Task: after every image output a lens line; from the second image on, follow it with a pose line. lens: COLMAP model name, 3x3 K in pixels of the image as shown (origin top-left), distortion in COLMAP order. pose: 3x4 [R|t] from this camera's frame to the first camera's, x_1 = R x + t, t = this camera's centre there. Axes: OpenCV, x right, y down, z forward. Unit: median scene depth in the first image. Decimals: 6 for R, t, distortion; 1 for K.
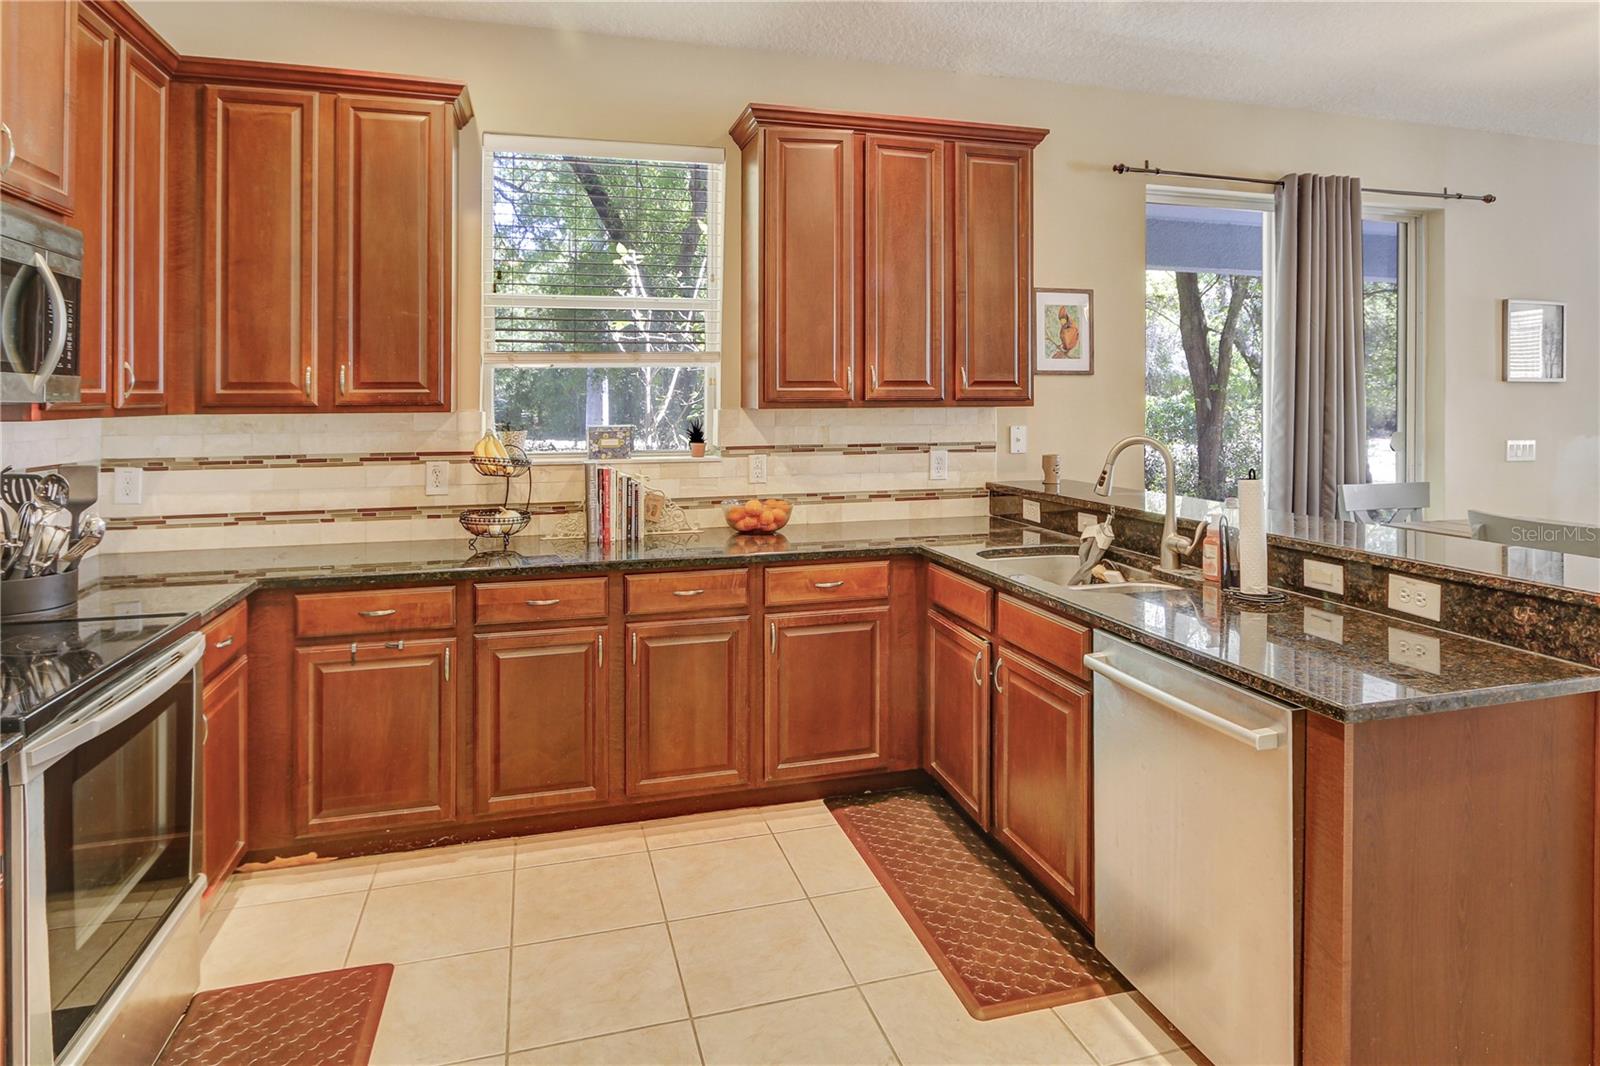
lens RADIAL K [[896.8, 0, 799.1], [0, 896.8, 403.9], [0, 0, 1]] dist [-0.024937, -0.000549]
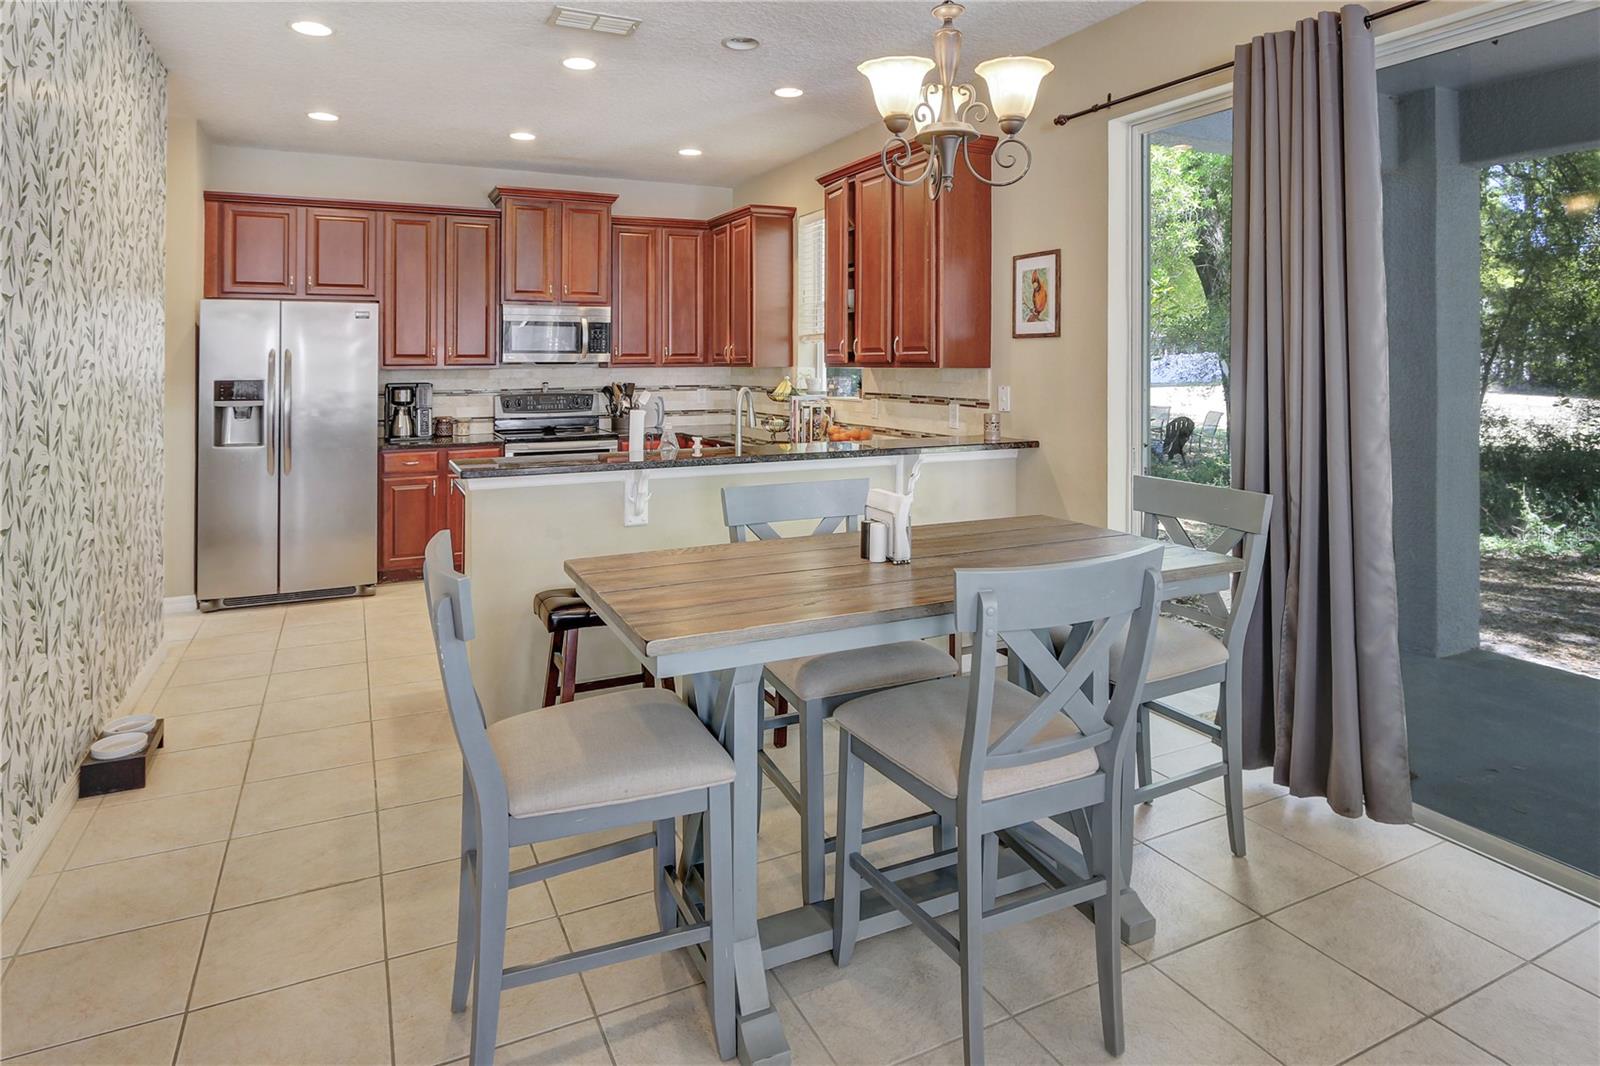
lens RADIAL K [[912.3, 0, 798.0], [0, 912.3, 343.6], [0, 0, 1]] dist [0.000056, -0.000090]
pose [[0.177122, -0.014024, -0.984089, 1.416694], [-0.000135, 0.999898, -0.014273, -0.012526], [0.984189, 0.002661, 0.177102, 0.617728]]
